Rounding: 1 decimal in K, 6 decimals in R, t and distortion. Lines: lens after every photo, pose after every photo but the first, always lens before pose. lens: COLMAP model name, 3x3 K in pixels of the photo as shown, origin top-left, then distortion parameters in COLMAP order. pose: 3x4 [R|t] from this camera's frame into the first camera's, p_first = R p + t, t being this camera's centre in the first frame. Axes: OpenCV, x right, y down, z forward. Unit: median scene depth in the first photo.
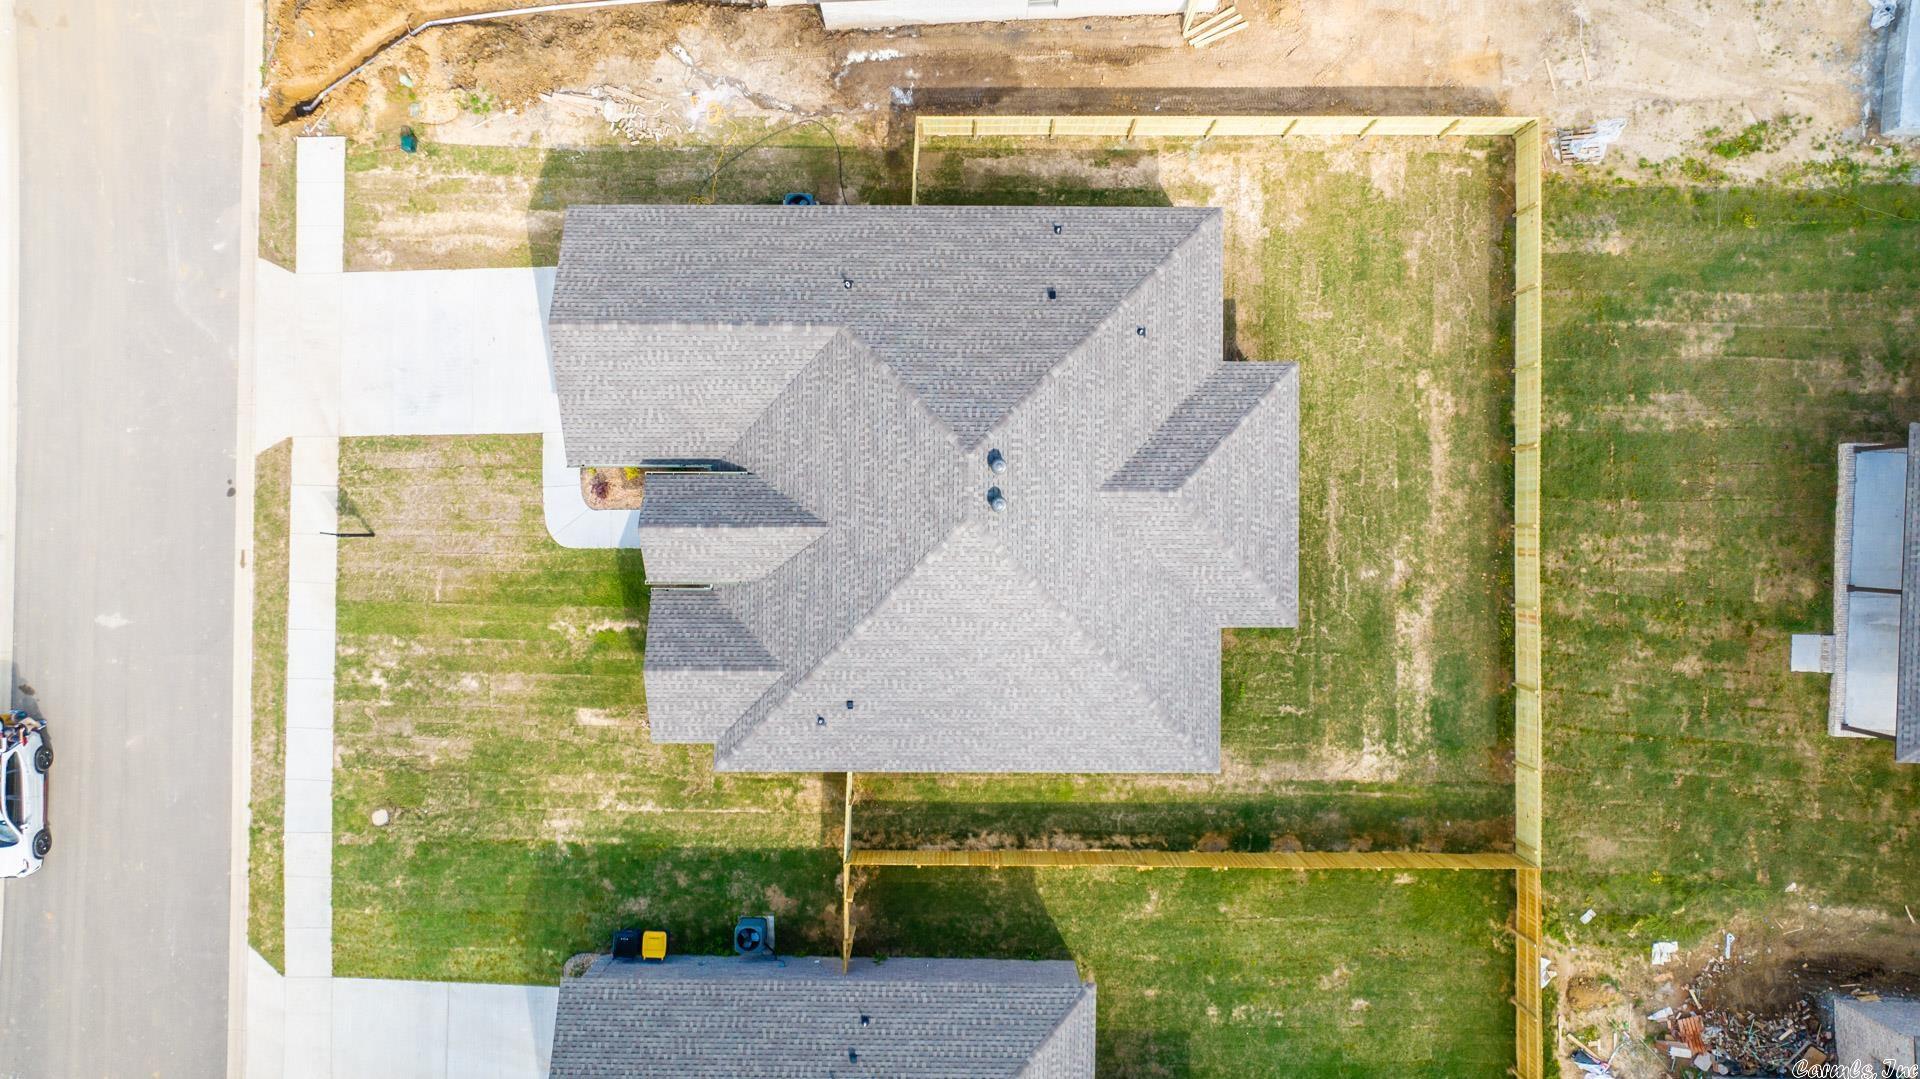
lens RADIAL K [[1344.6, 0, 960.0], [0, 1344.6, 539.5], [0, 0, 1]] dist [-0.024223, 0.002662]
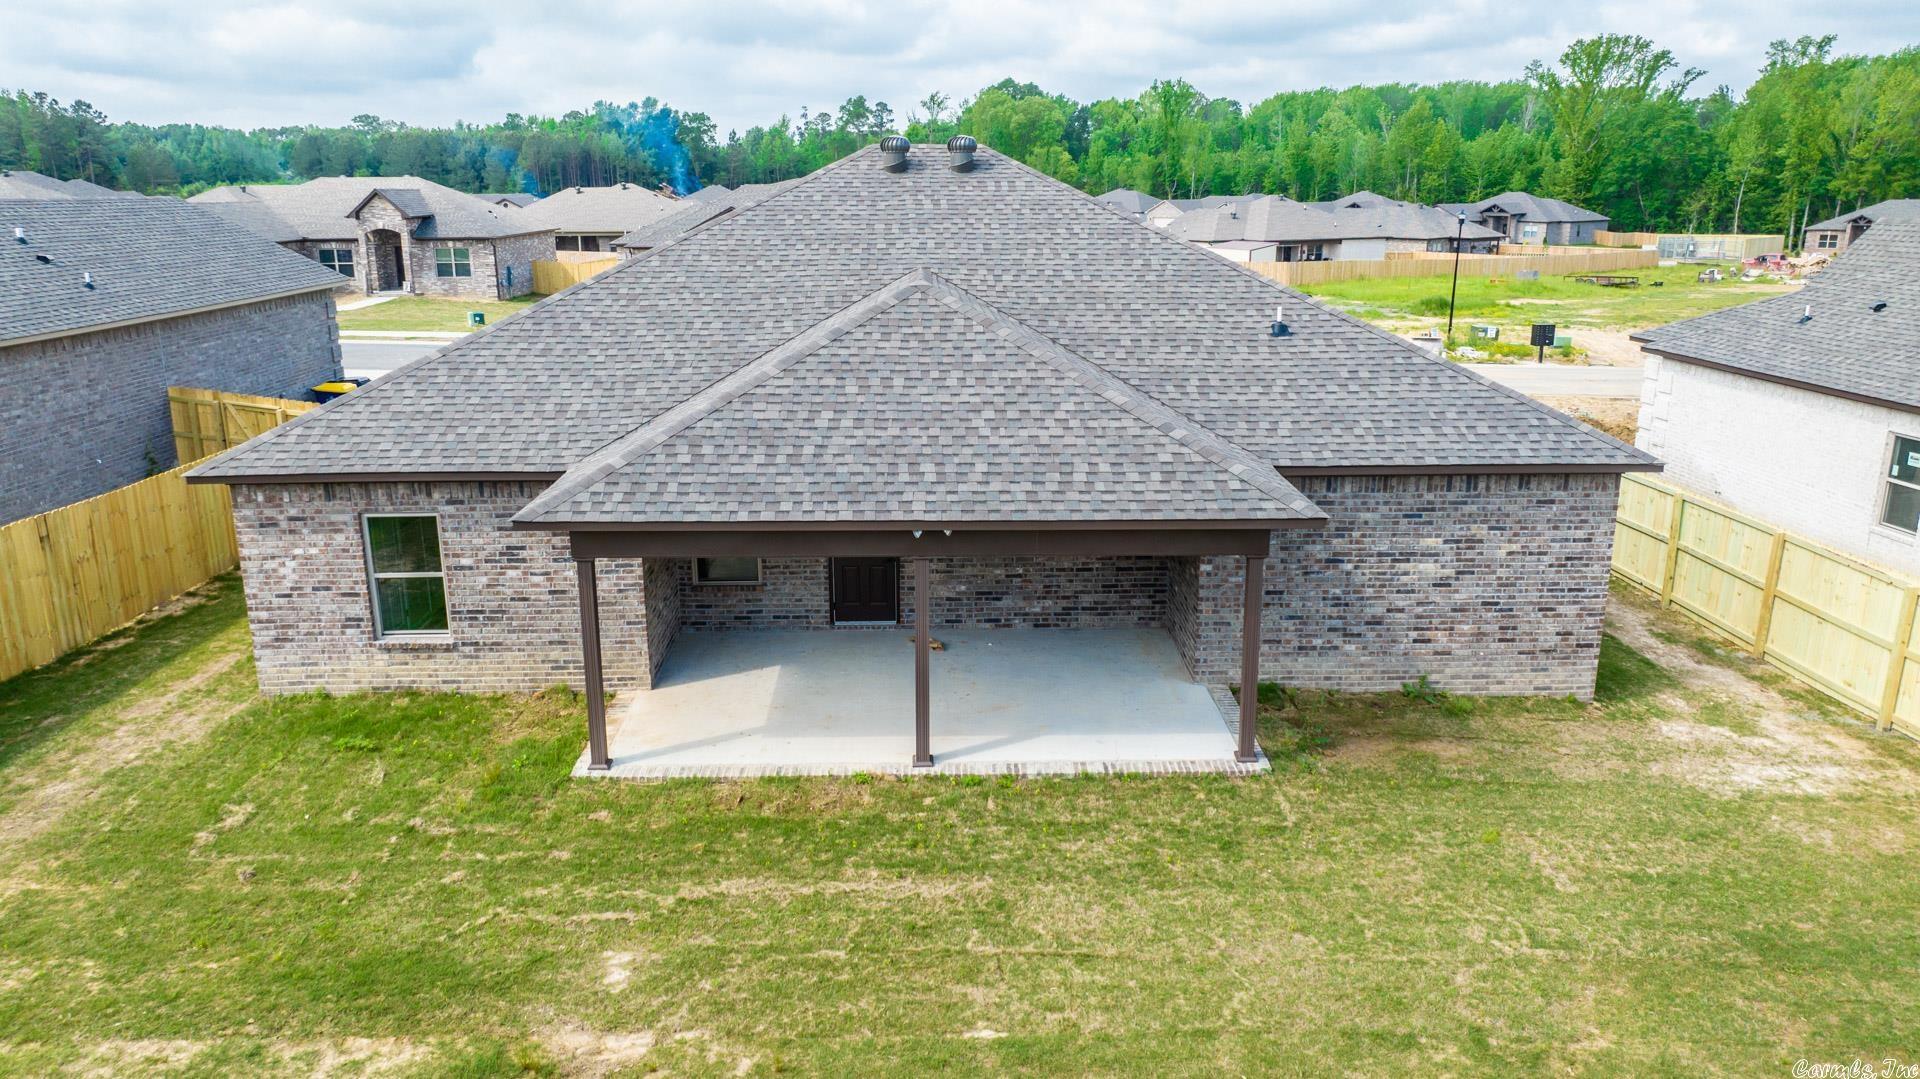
lens RADIAL K [[1344.6, 0, 960.0], [0, 1344.6, 539.5], [0, 0, 1]] dist [-0.024223, 0.002662]
pose [[0.029489, 0.254758, -0.966555, 0.528118], [-0.999500, -0.003492, -0.031414, -0.030217], [-0.011378, 0.966999, 0.254528, 0.859015]]
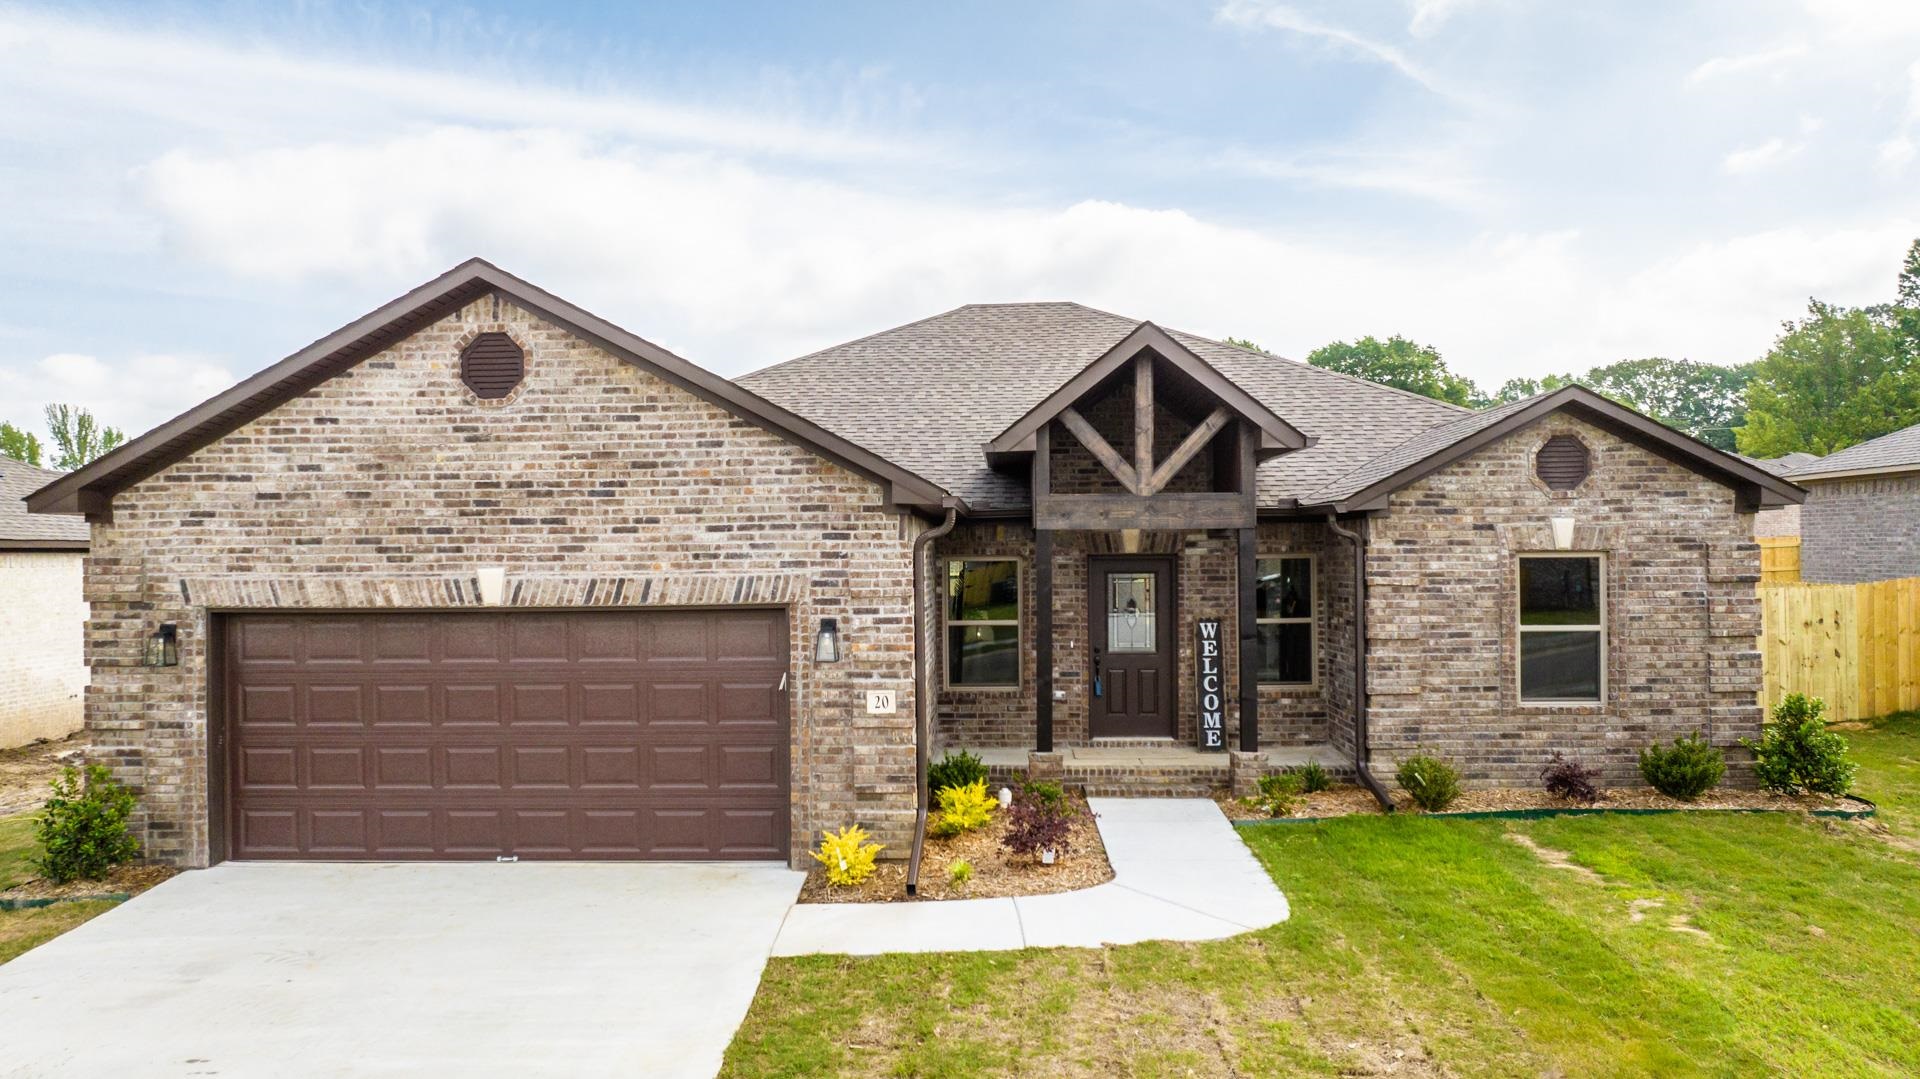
lens RADIAL K [[1381.5, 0, 960.0], [0, 1381.5, 539.5], [0, 0, 1]] dist [-0.023929, 0.004574]
pose [[0.030805, 0.005578, 0.999510, -0.524978], [0.999307, -0.021100, -0.030681, -0.041266], [0.020918, 0.999762, -0.006224, 0.931821]]
